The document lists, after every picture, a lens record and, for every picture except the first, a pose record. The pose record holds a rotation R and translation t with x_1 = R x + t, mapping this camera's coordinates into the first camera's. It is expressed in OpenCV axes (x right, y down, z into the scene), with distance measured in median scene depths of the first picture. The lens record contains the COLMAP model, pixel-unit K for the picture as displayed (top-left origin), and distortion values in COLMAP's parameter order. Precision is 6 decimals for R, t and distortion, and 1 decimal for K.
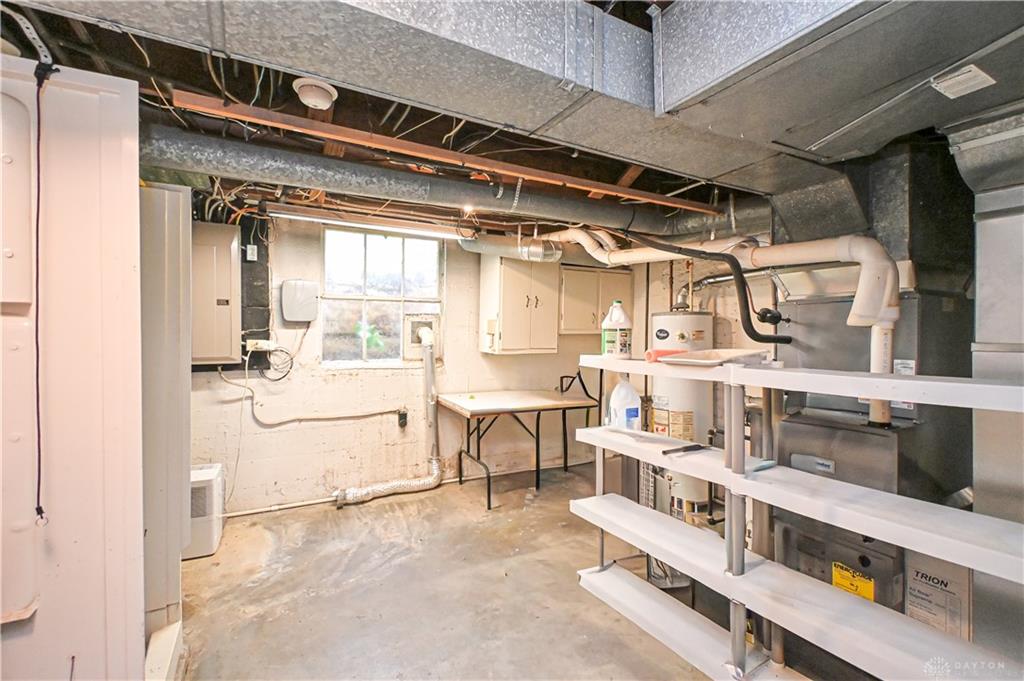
lens RADIAL K [[449.9, 0, 514.1], [0, 449.9, 338.6], [0, 0, 1]] dist [0.010441, -0.003023]
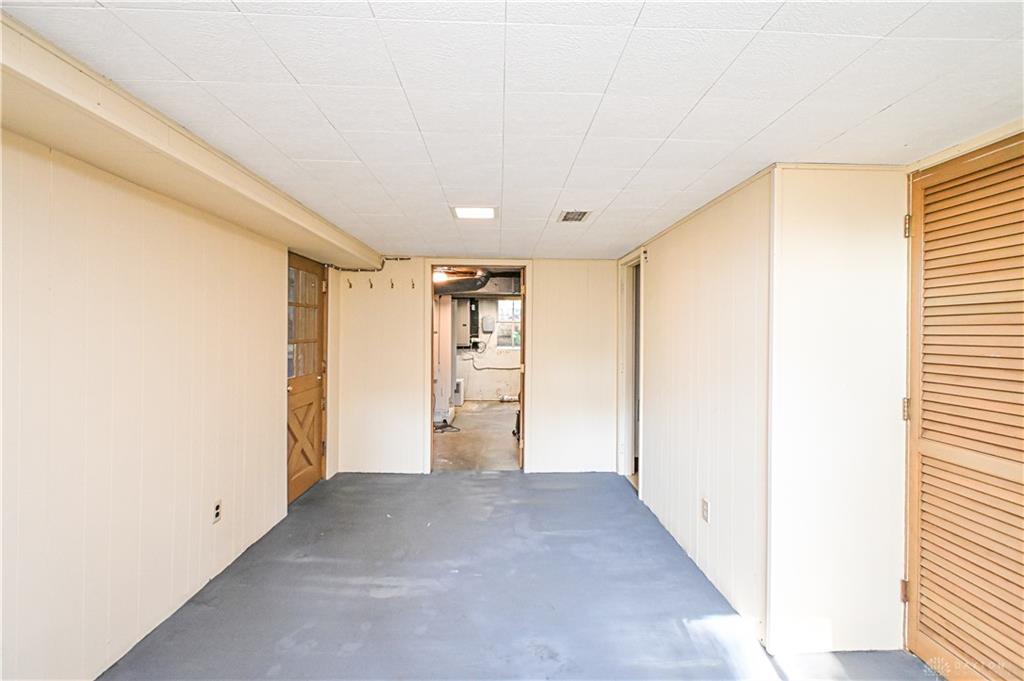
lens RADIAL K [[449.9, 0, 511.6], [0, 449.9, 336.9], [0, 0, 1]] dist [0.010441, -0.003023]
pose [[0.890566, 0.010765, -0.454727, 0.901980], [-0.009146, 0.999942, 0.005761, -0.022427], [0.454762, -0.000971, 0.890612, -1.380763]]
